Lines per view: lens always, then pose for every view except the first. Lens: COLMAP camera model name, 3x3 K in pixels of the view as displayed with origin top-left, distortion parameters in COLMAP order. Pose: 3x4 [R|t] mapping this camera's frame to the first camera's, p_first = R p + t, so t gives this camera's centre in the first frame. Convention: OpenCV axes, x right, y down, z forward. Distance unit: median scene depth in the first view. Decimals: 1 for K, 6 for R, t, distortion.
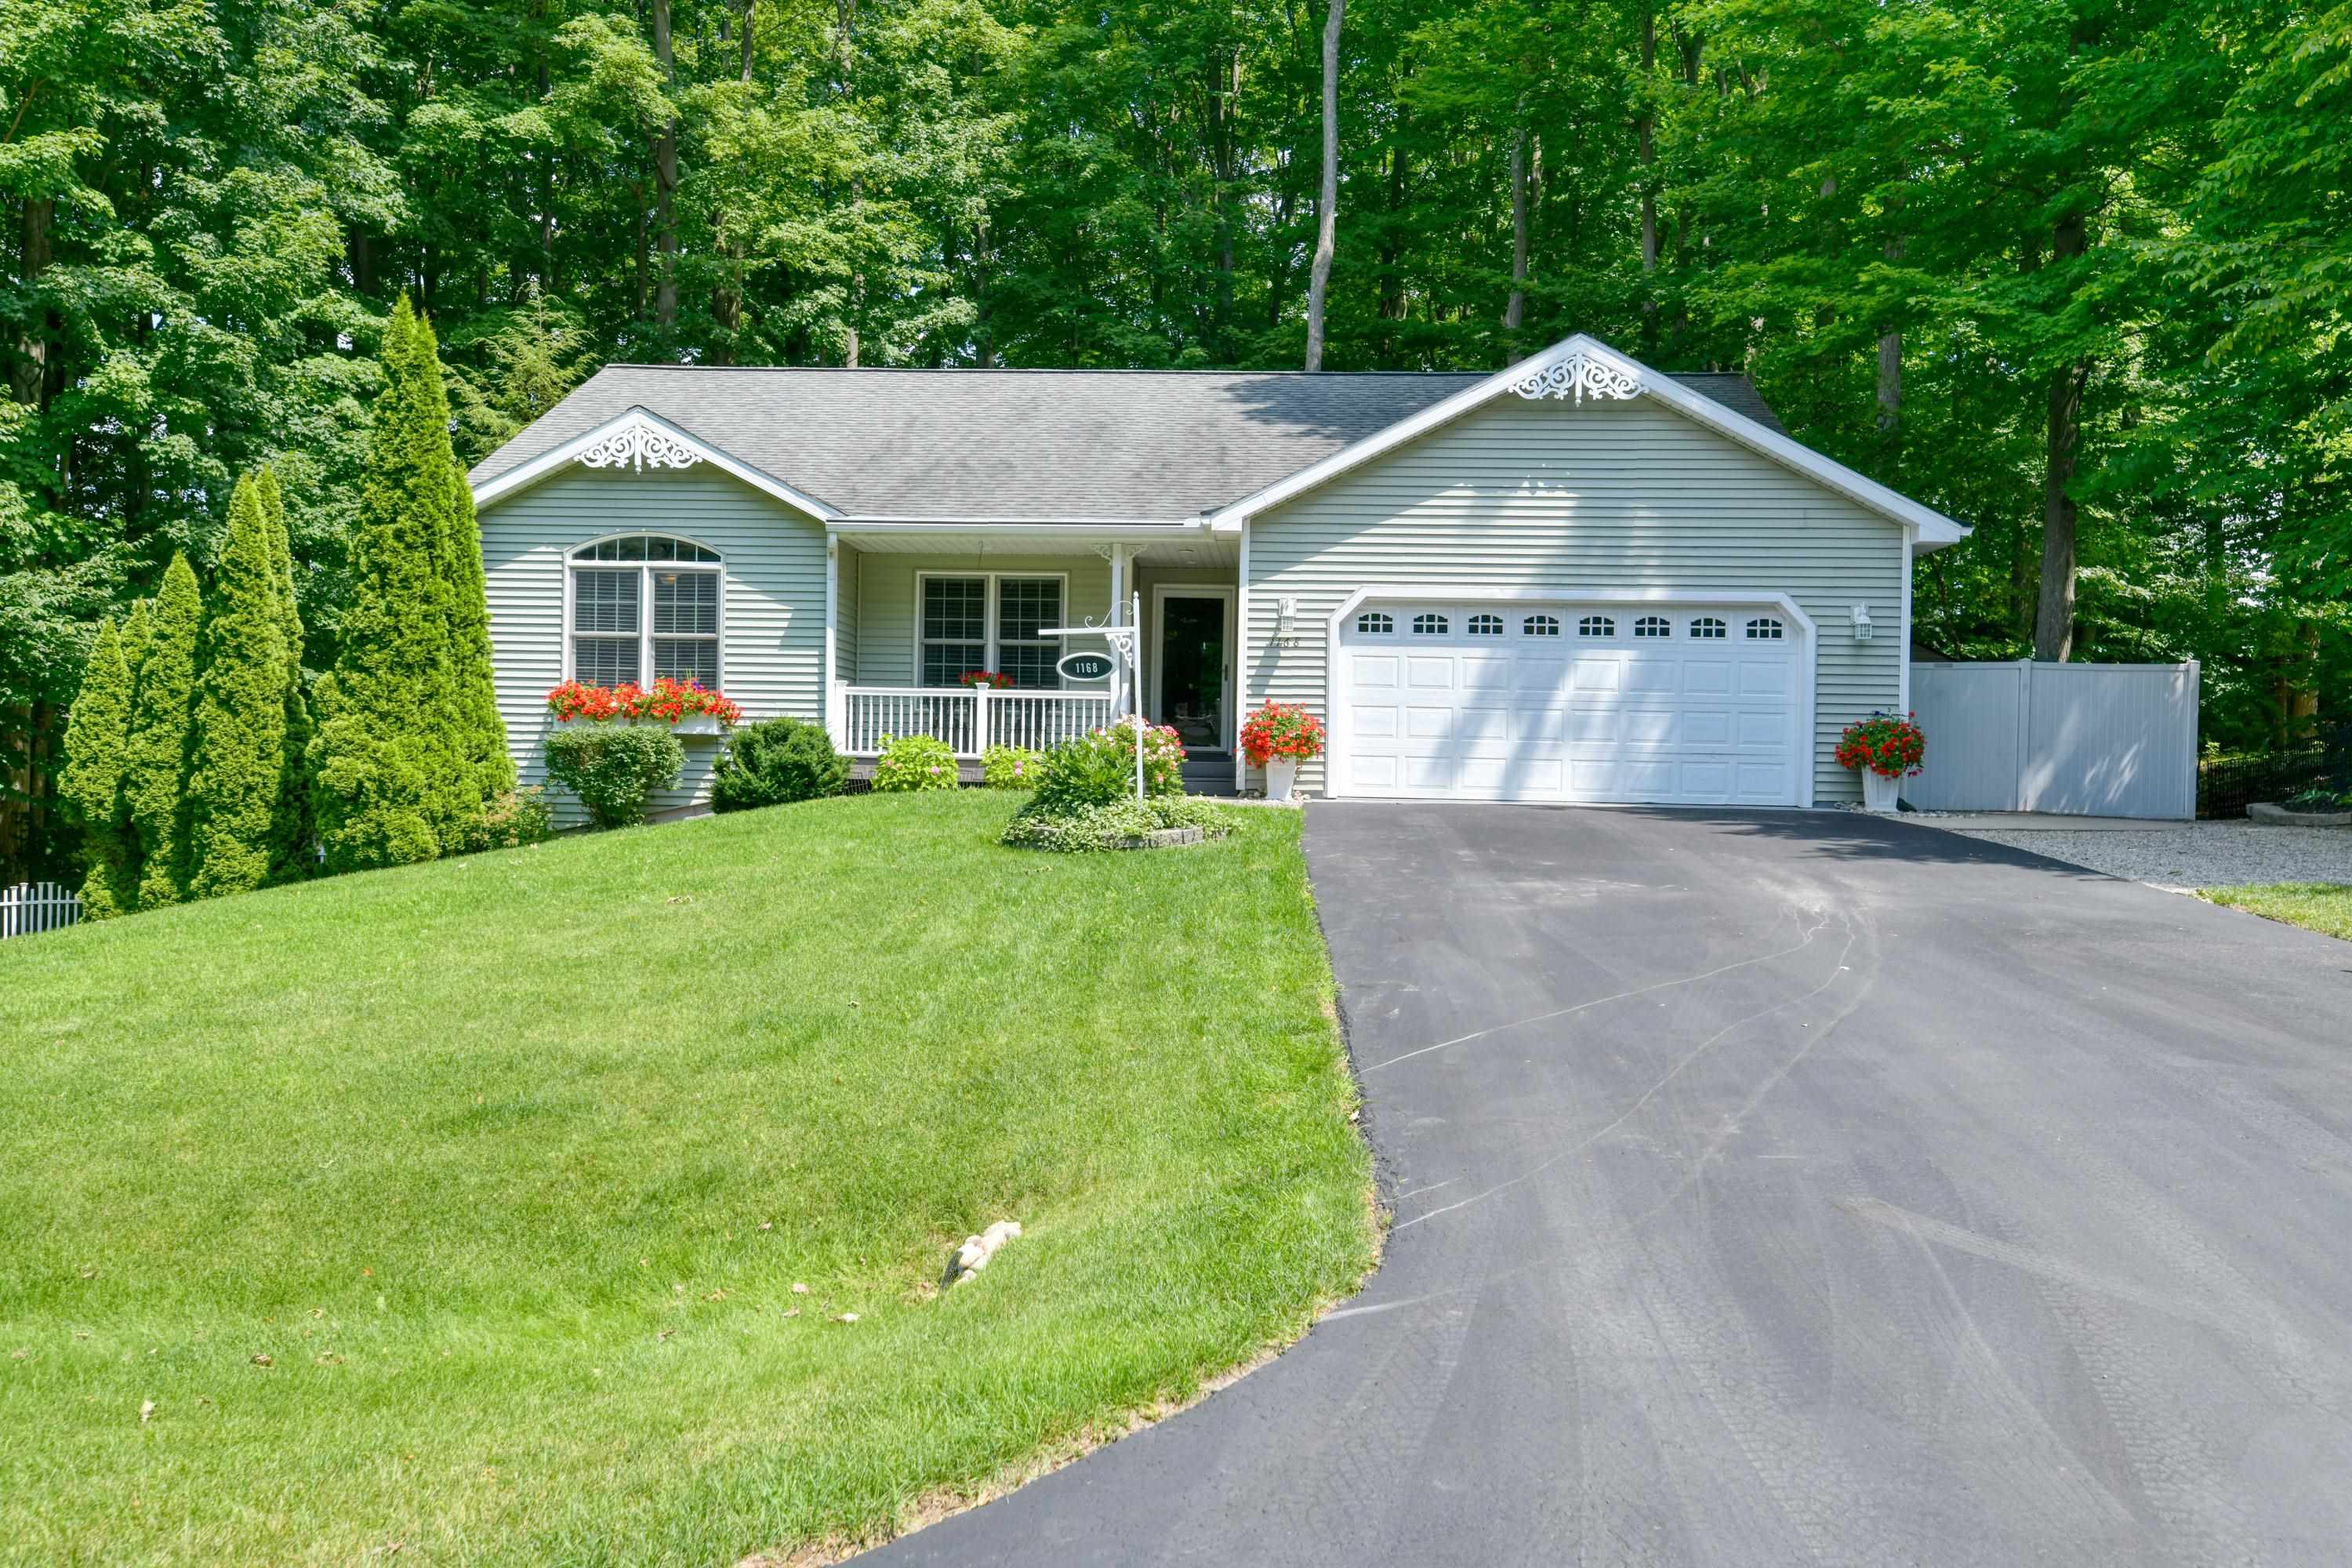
lens RADIAL K [[2016.5, 0, 1176.0], [0, 2016.5, 797.4], [0, 0, 1]] dist [0.027951, -0.009287]
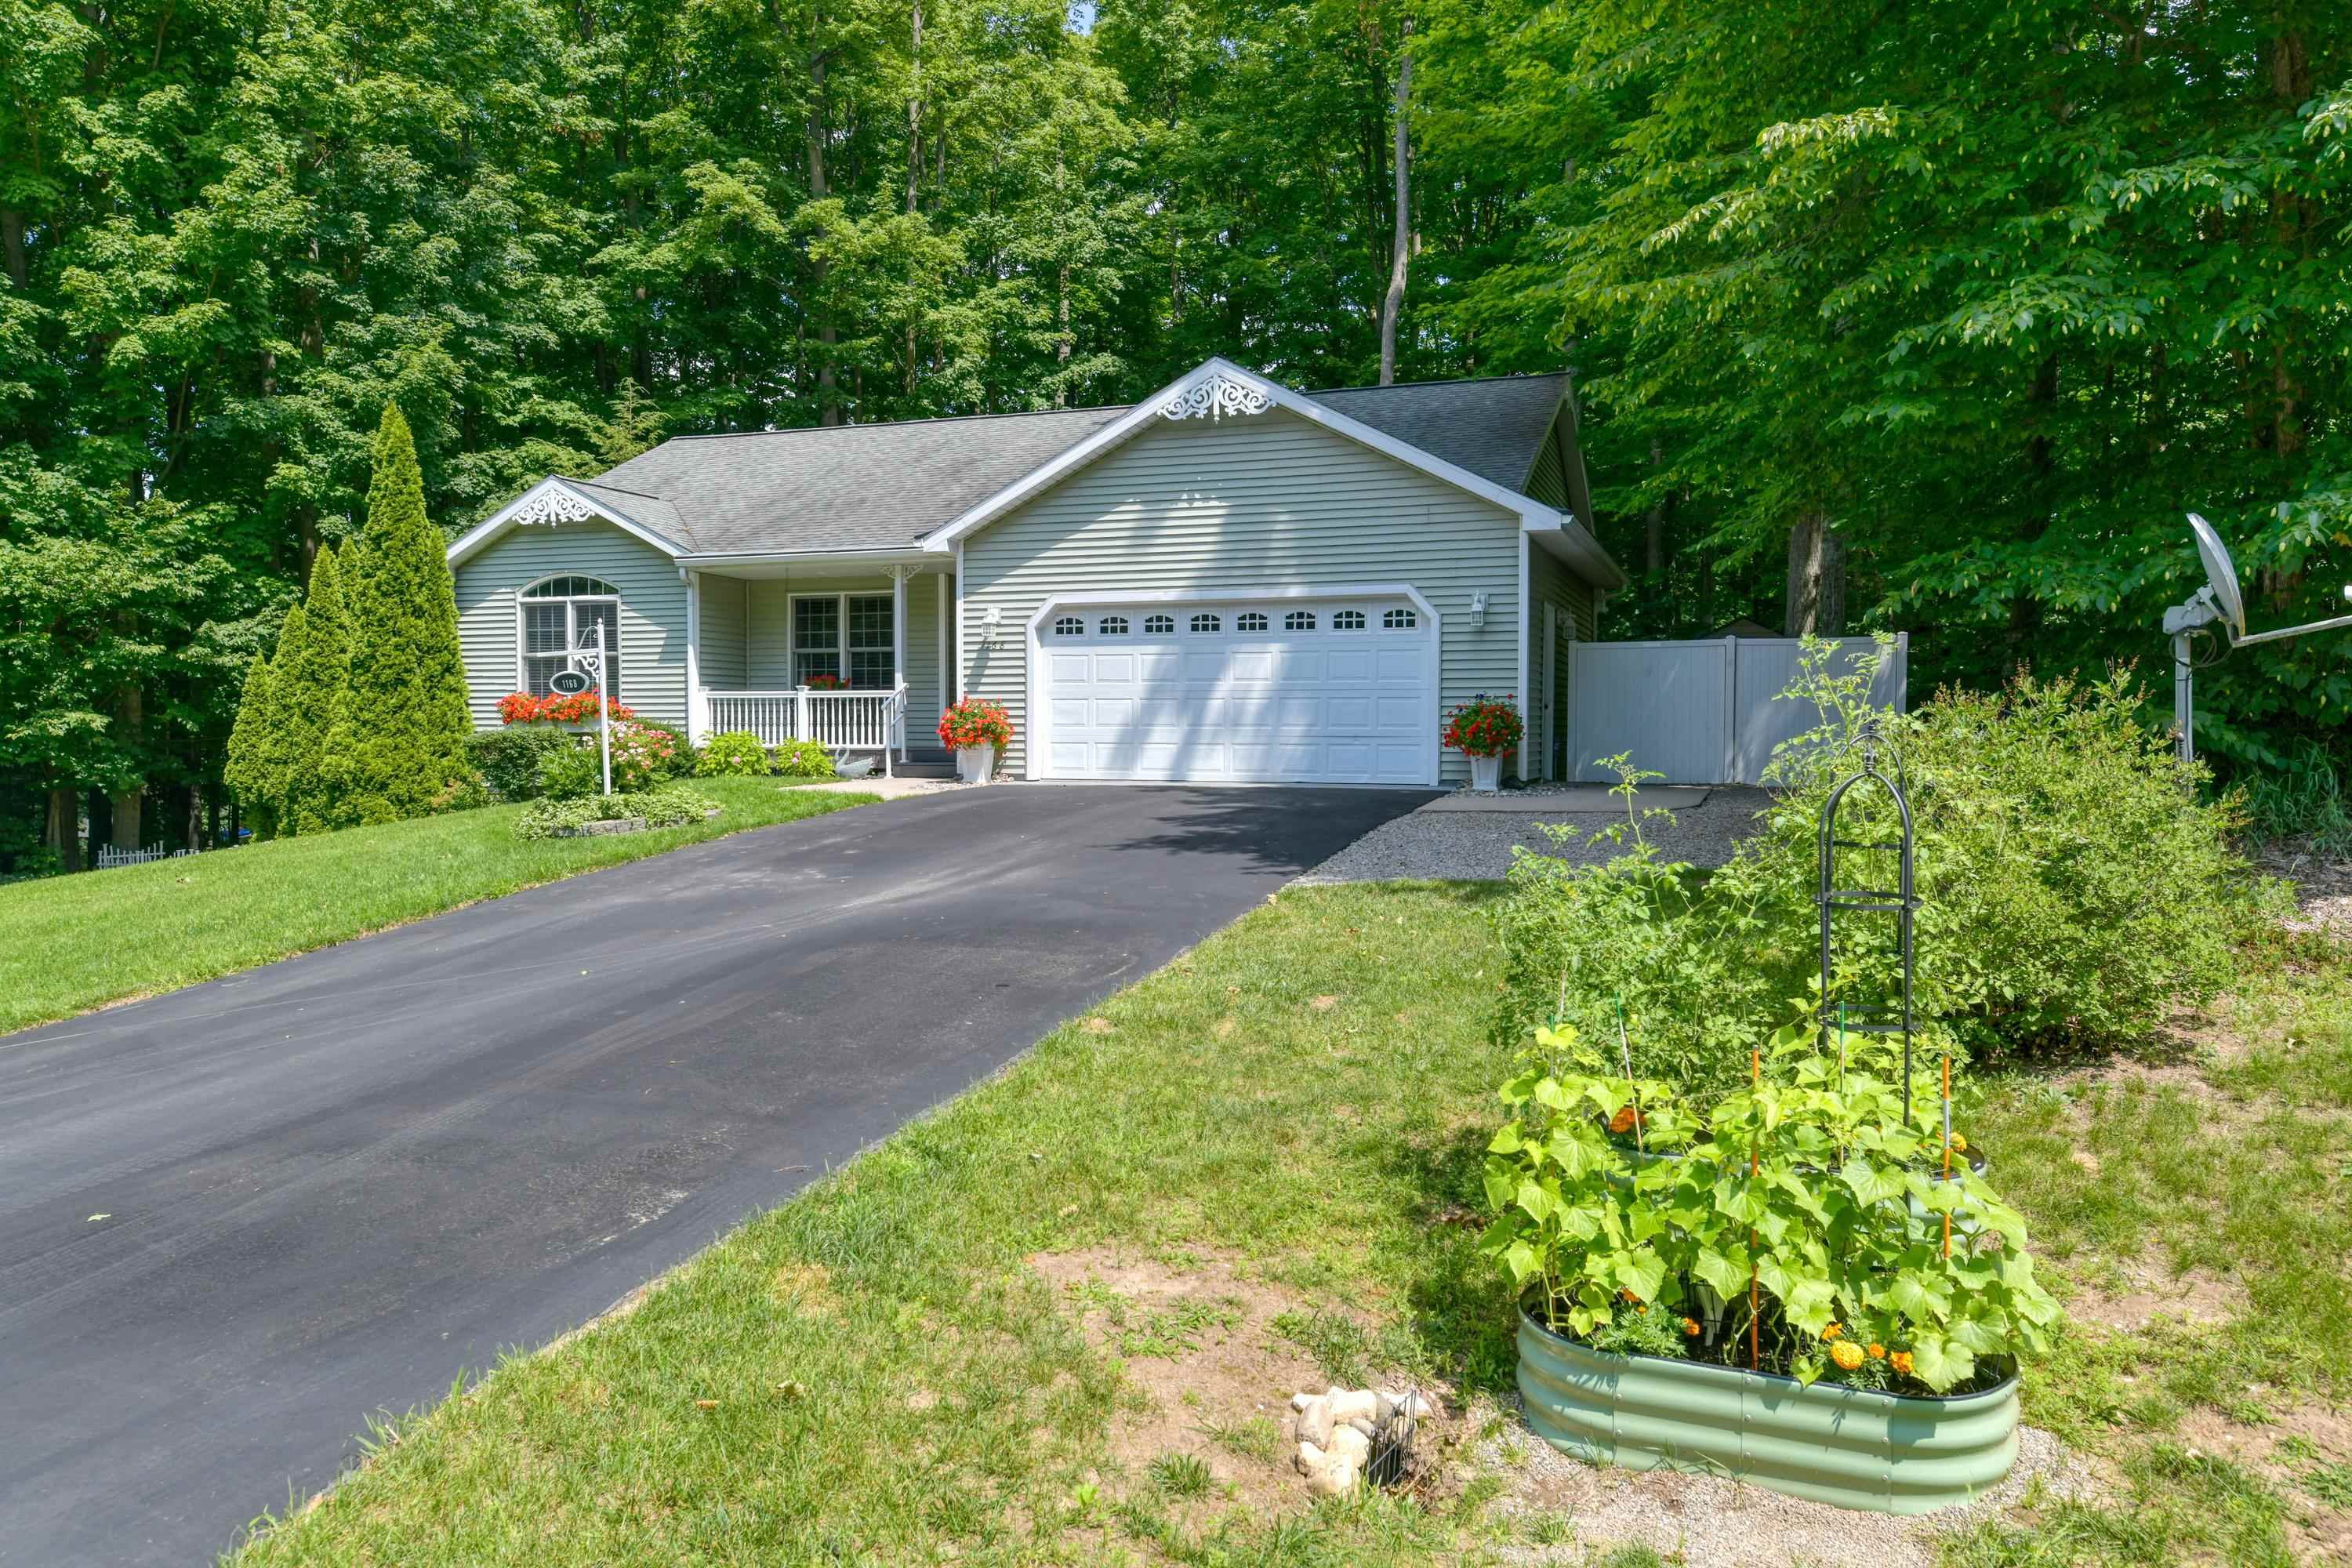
lens RADIAL K [[1646.6, 0, 1173.9], [0, 1646.6, 763.1], [0, 0, 1]] dist [0.001247, 0.001972]
pose [[0.954691, -0.010794, -0.297403, 0.430244], [0.013240, 0.999893, 0.006212, -0.014328], [0.297304, -0.009869, 0.954732, 0.132643]]
